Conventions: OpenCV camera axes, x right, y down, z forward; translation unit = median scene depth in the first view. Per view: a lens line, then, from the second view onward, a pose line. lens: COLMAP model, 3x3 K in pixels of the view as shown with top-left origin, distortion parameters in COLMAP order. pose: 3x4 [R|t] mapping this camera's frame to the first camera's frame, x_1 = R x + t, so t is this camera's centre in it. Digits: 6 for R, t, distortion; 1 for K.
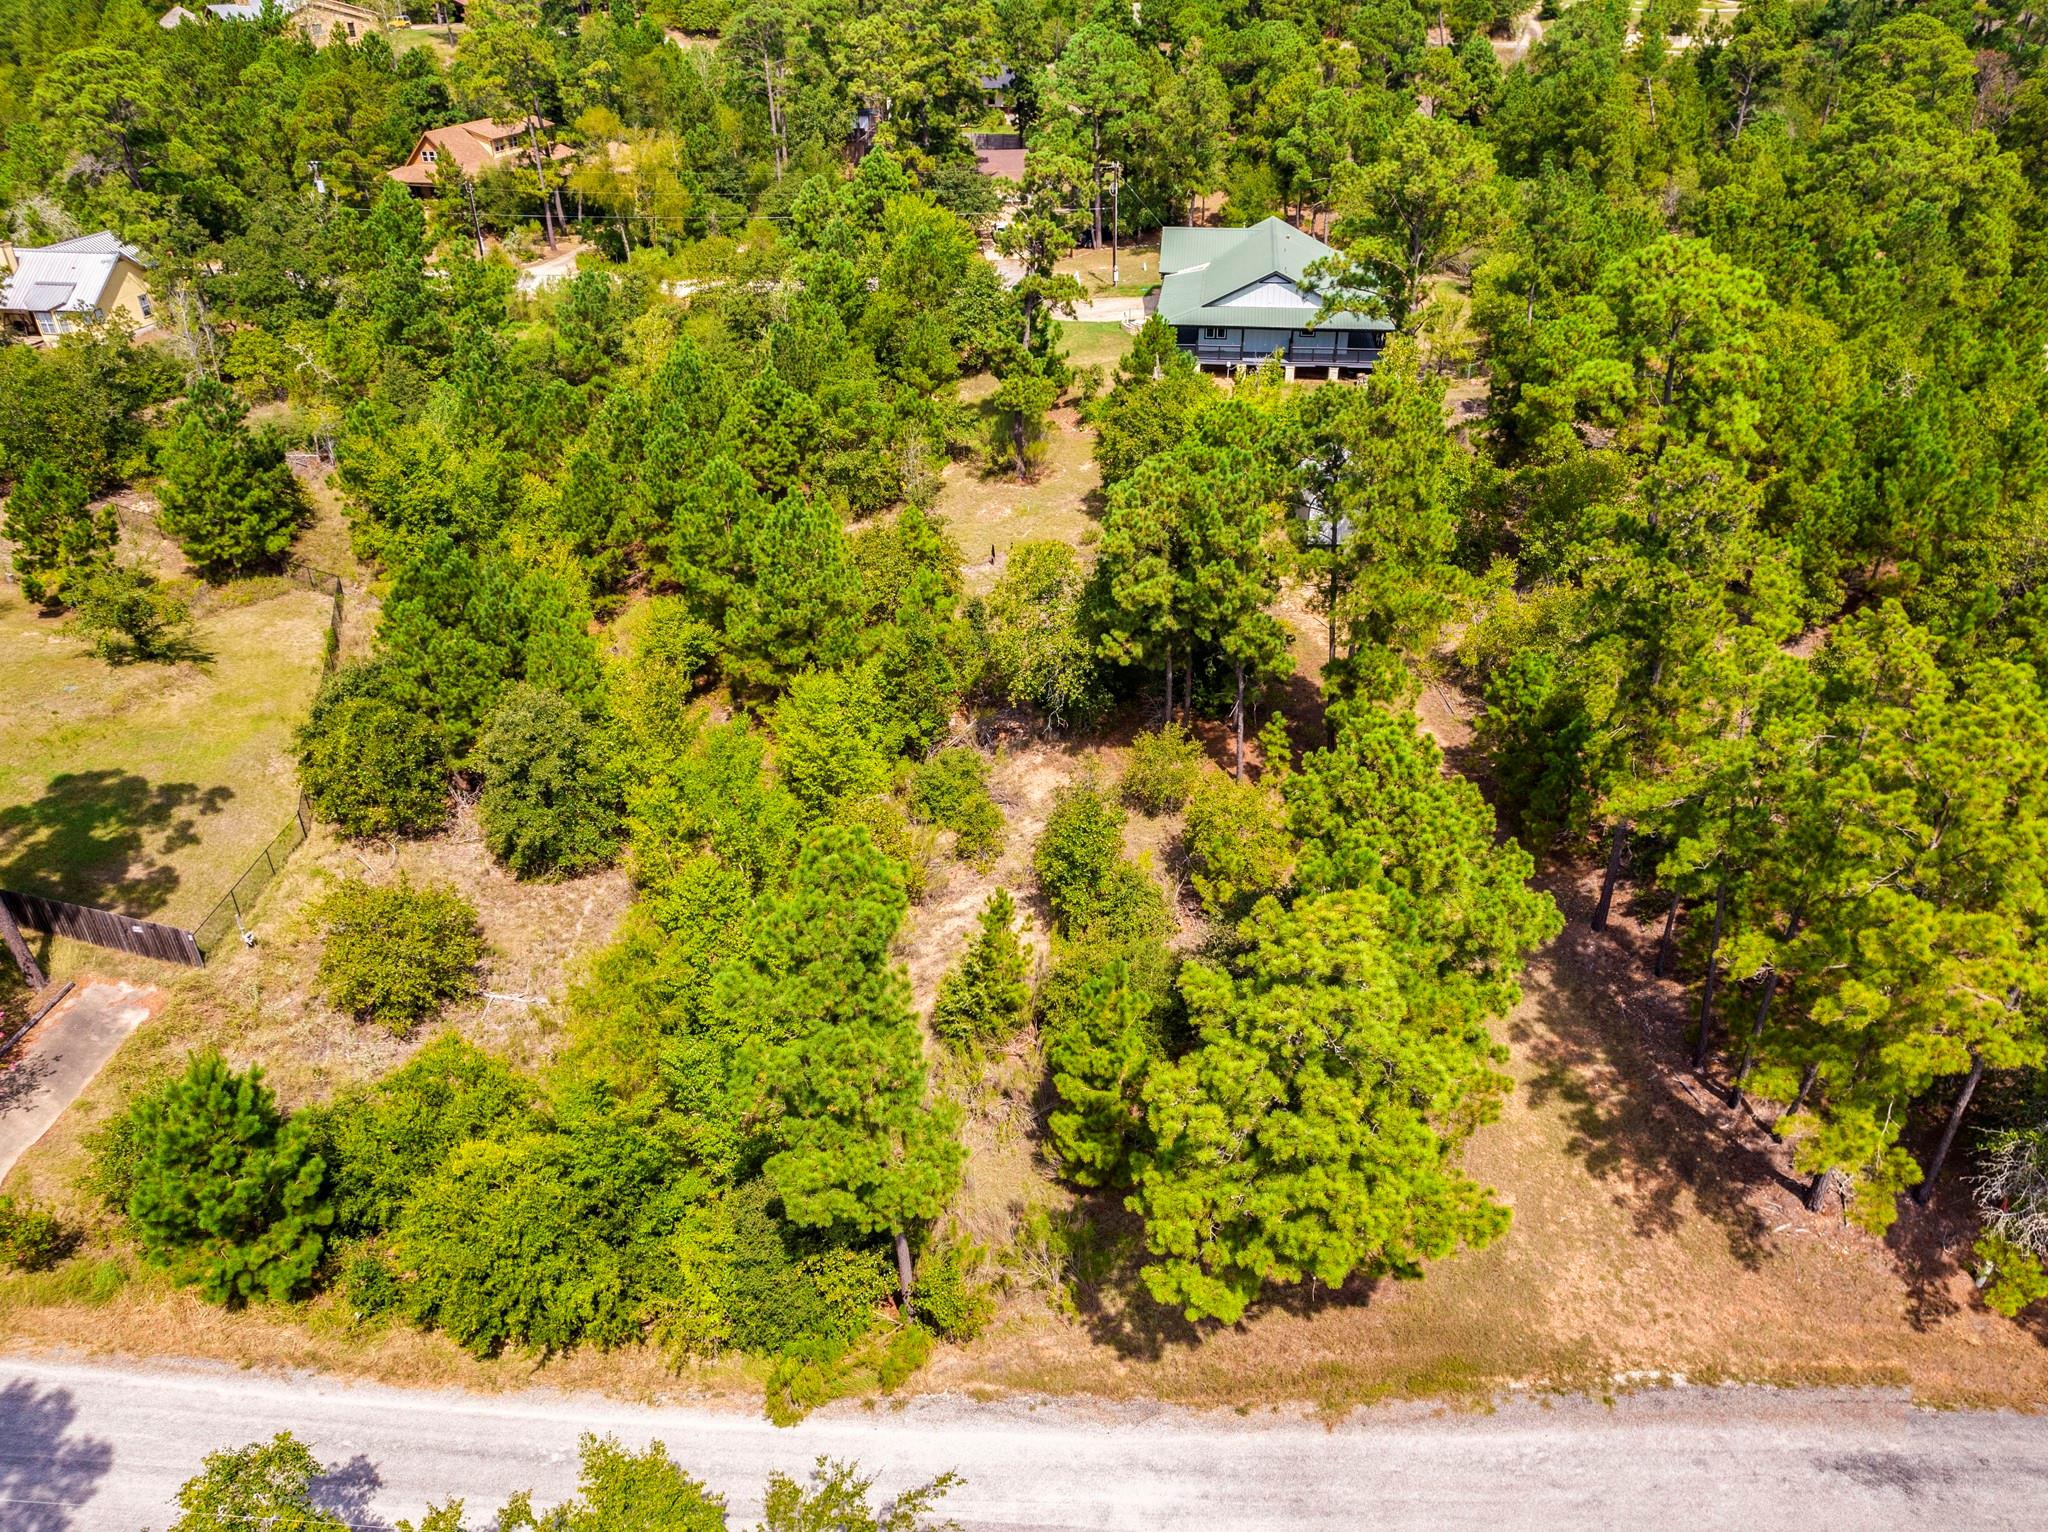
lens RADIAL K [[1478.4, 0, 990.0], [0, 1478.4, 765.7], [0, 0, 1]] dist [-0.041034, 0.067807]
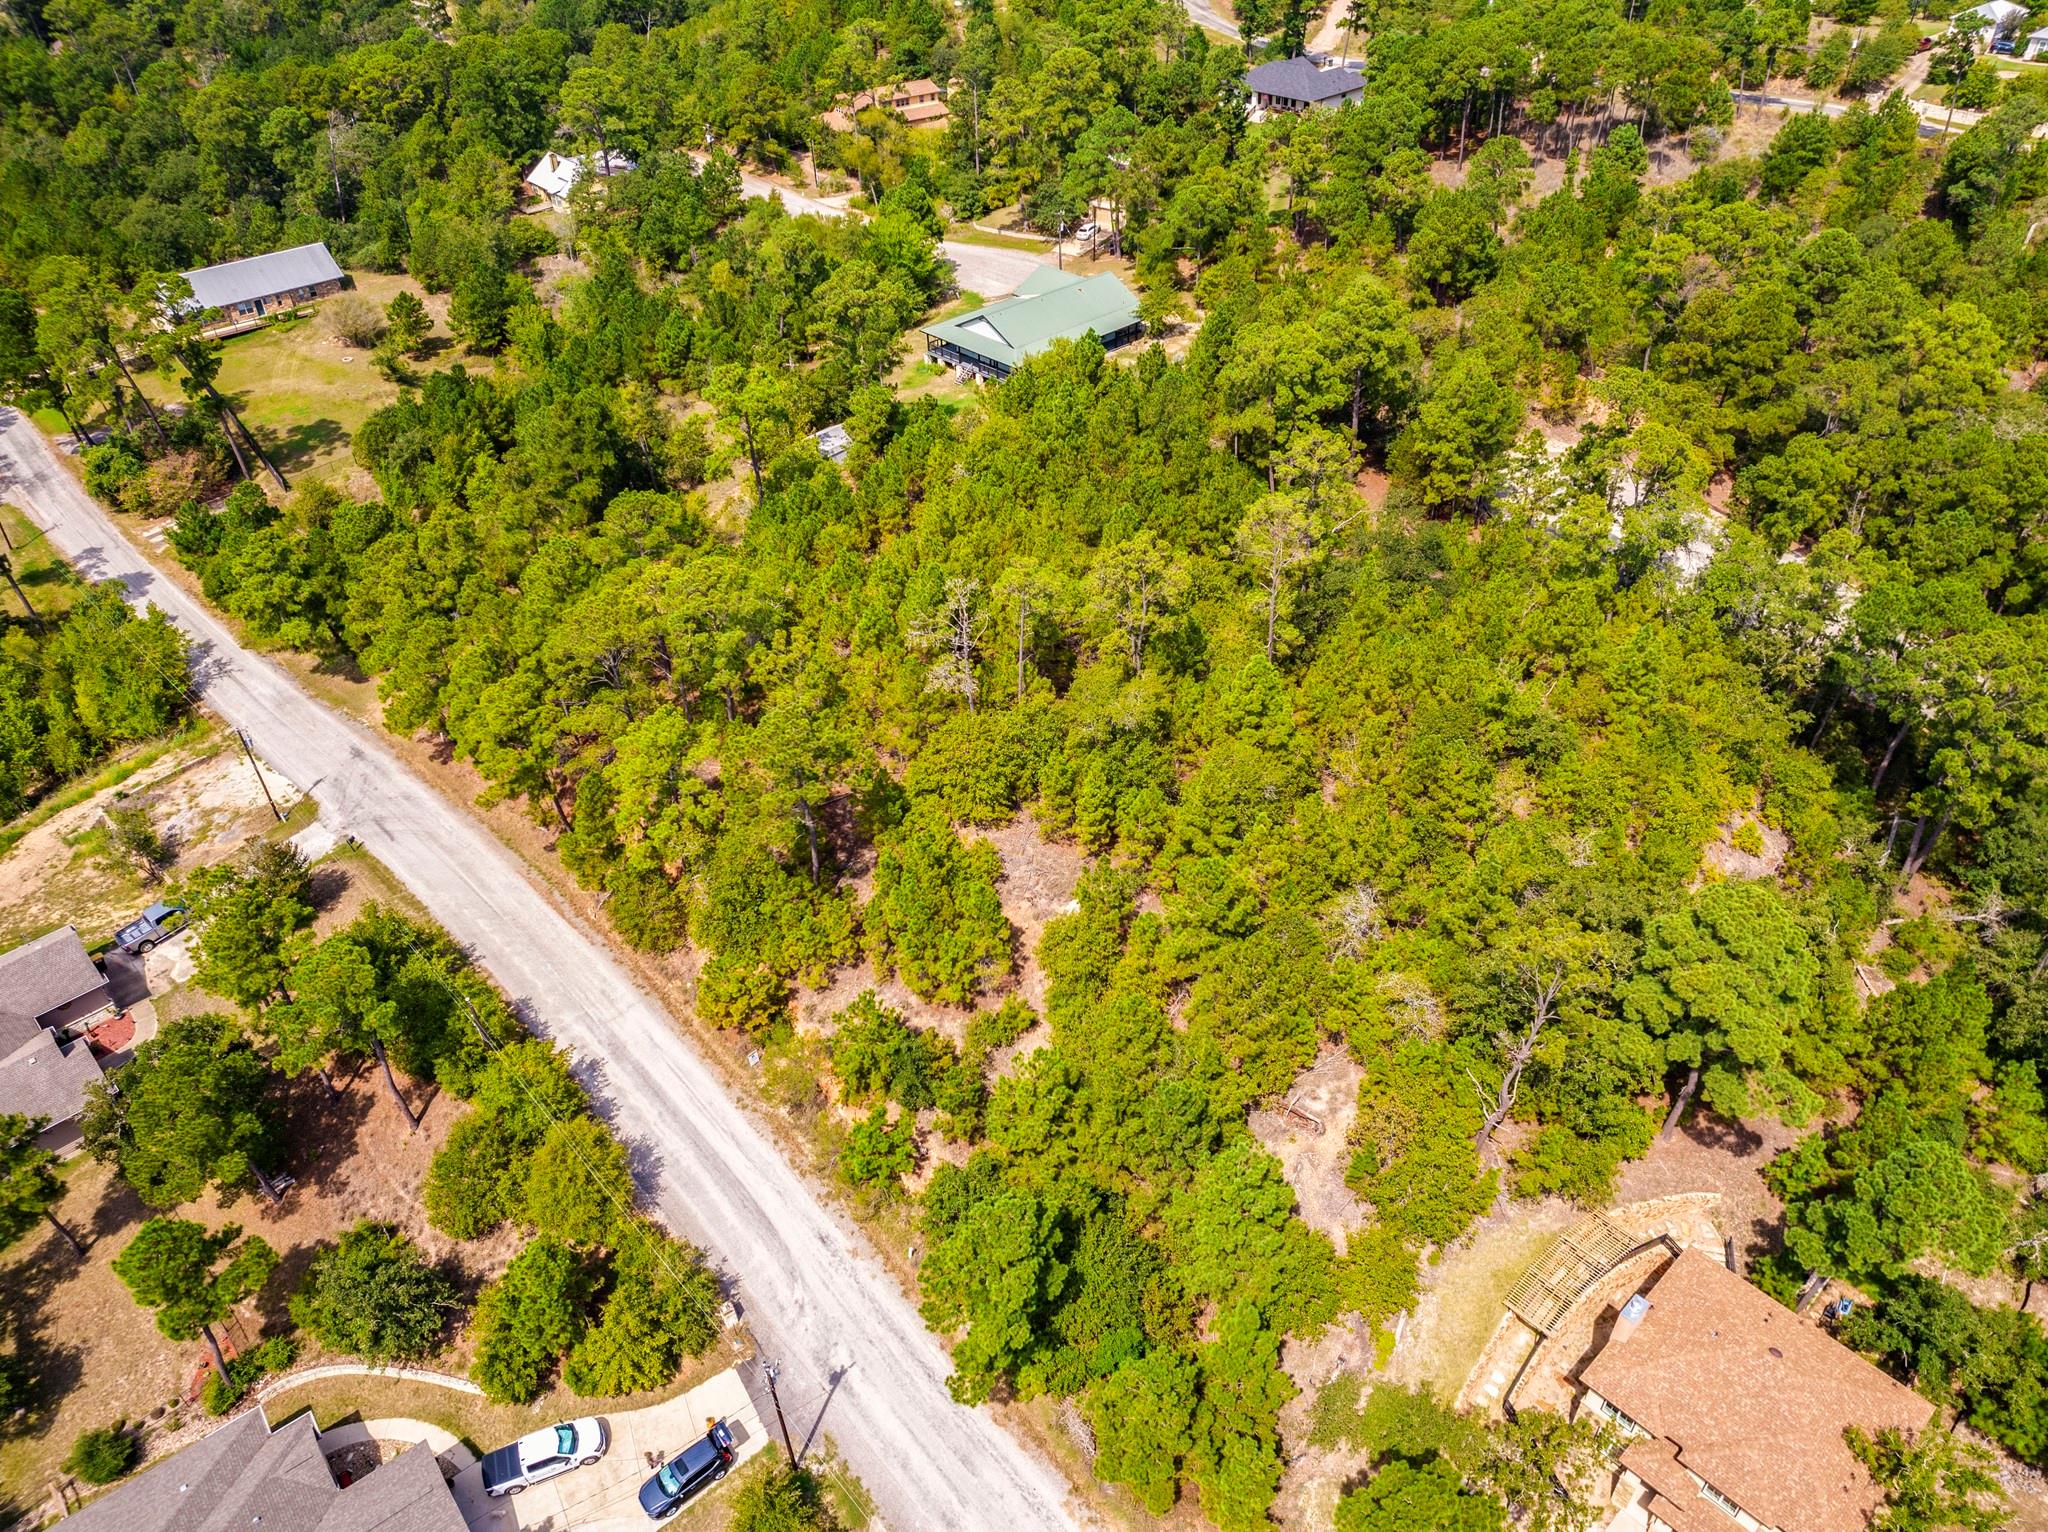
lens RADIAL K [[1475.6, 0, 1038.5], [0, 1475.6, 763.3], [0, 0, 1]] dist [-0.077937, 0.070510]
pose [[0.786025, 0.378050, -0.489124, 2.015122], [-0.318077, 0.925771, 0.204387, -0.384858], [0.530086, -0.005074, 0.847929, -0.583945]]
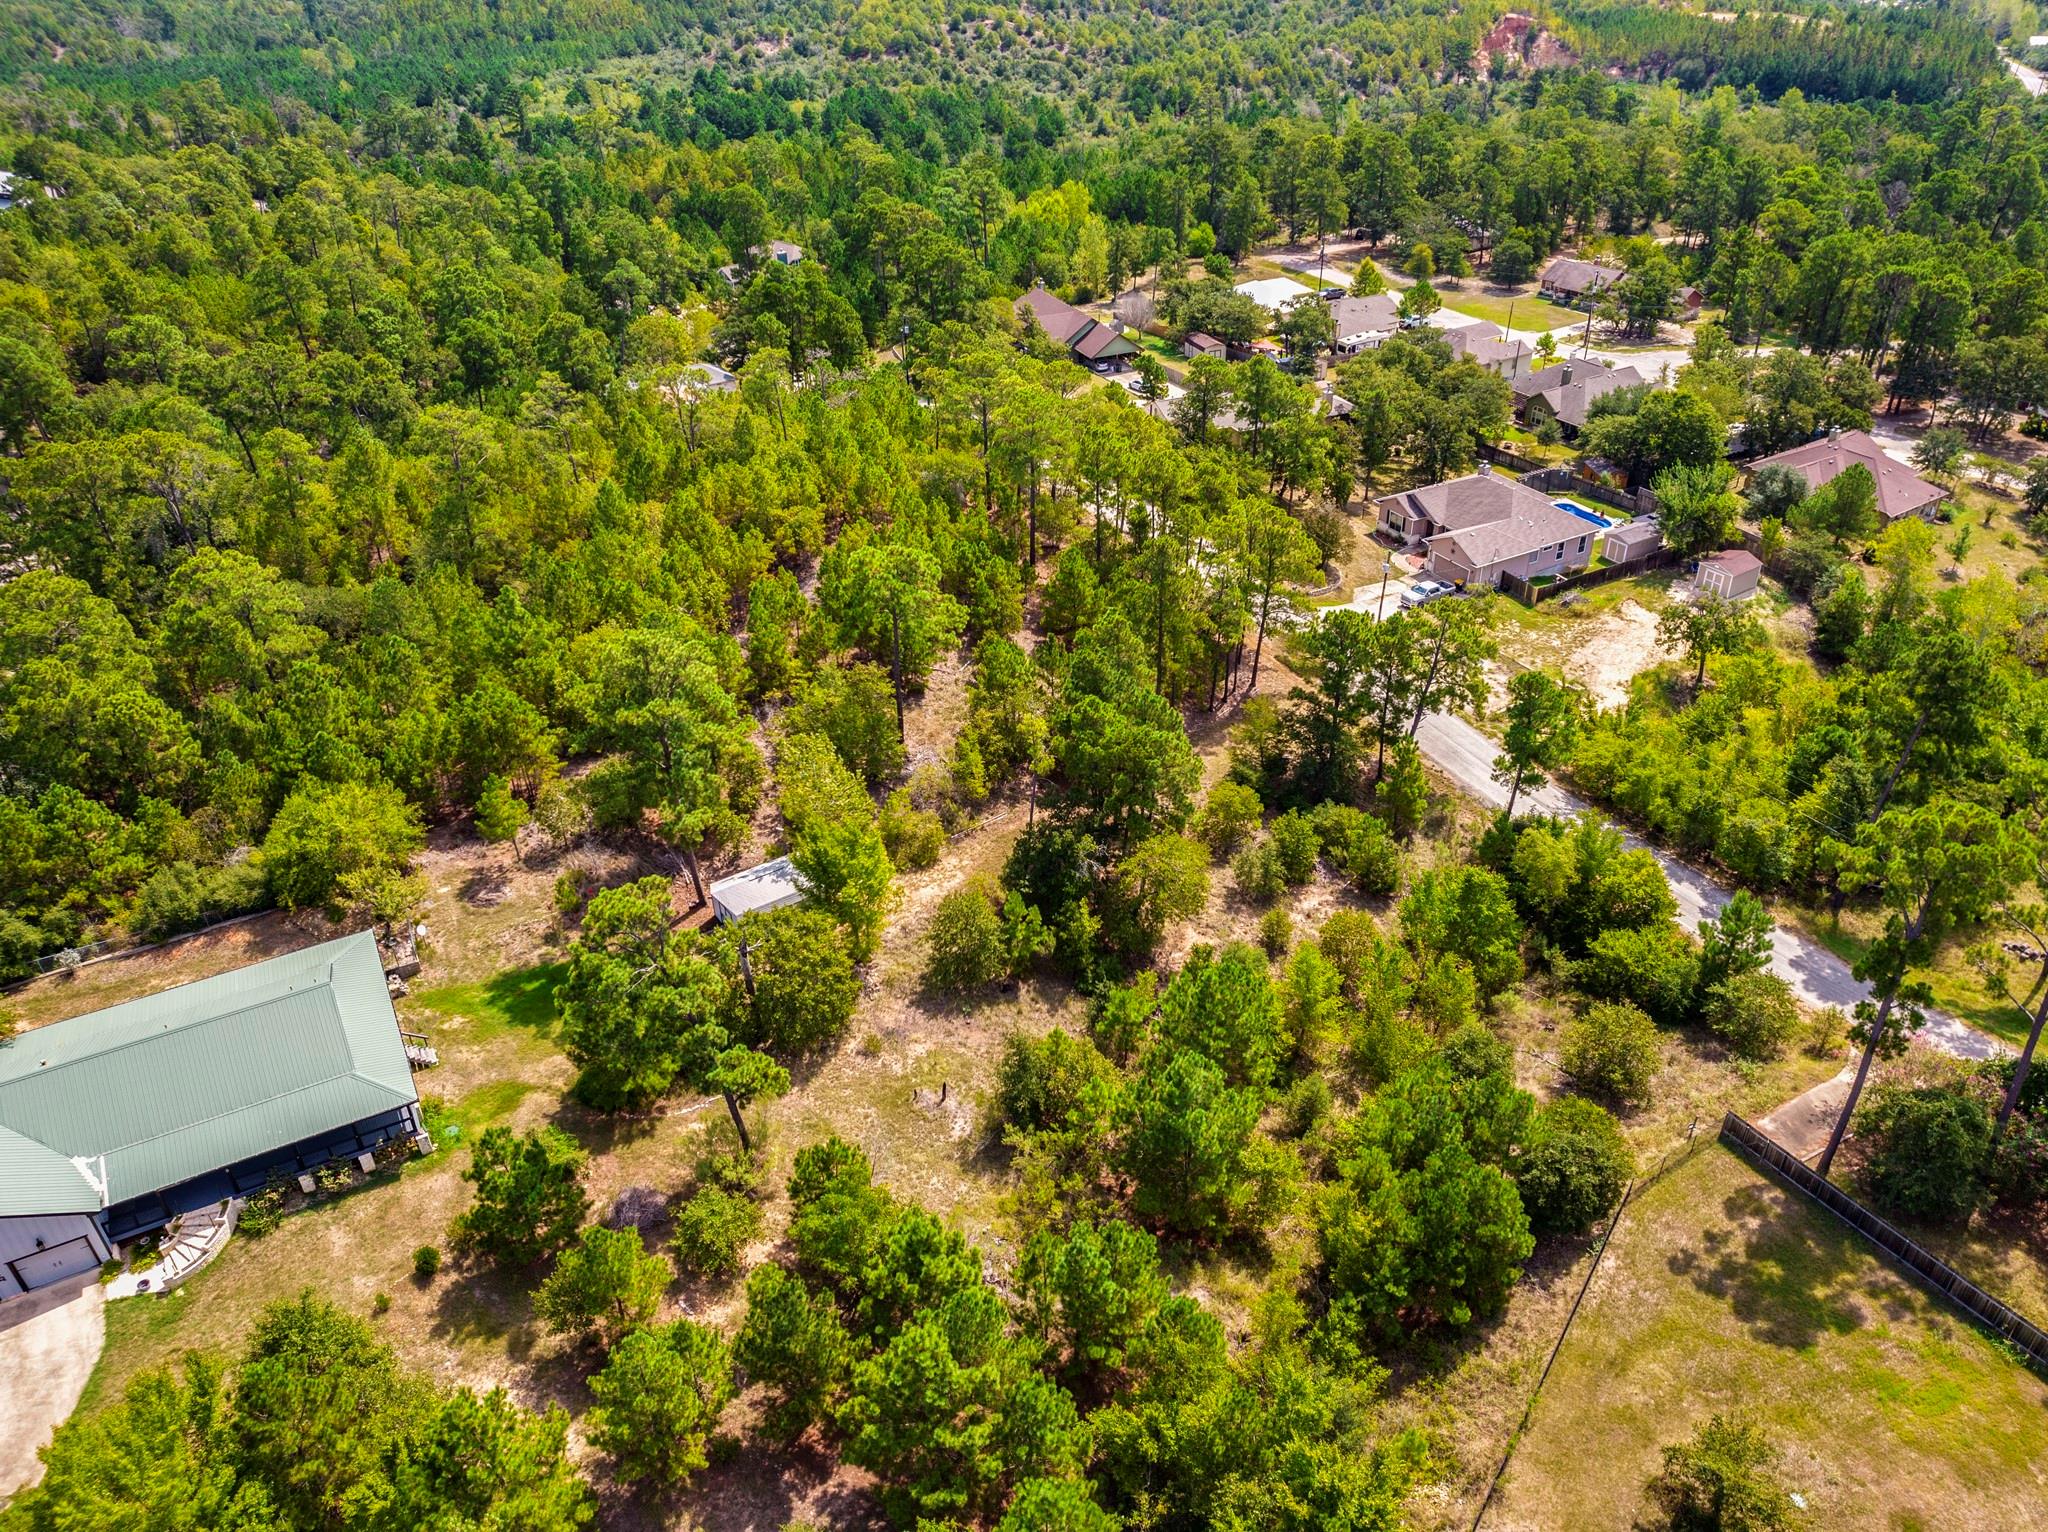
lens RADIAL K [[1475.6, 0, 1038.5], [0, 1475.6, 763.3], [0, 0, 1]] dist [-0.077937, 0.070510]
pose [[-0.597923, -0.405591, 0.691364, -0.896700], [0.436258, 0.558918, 0.705187, -1.310452], [-0.672434, 0.723261, -0.157248, 1.290681]]
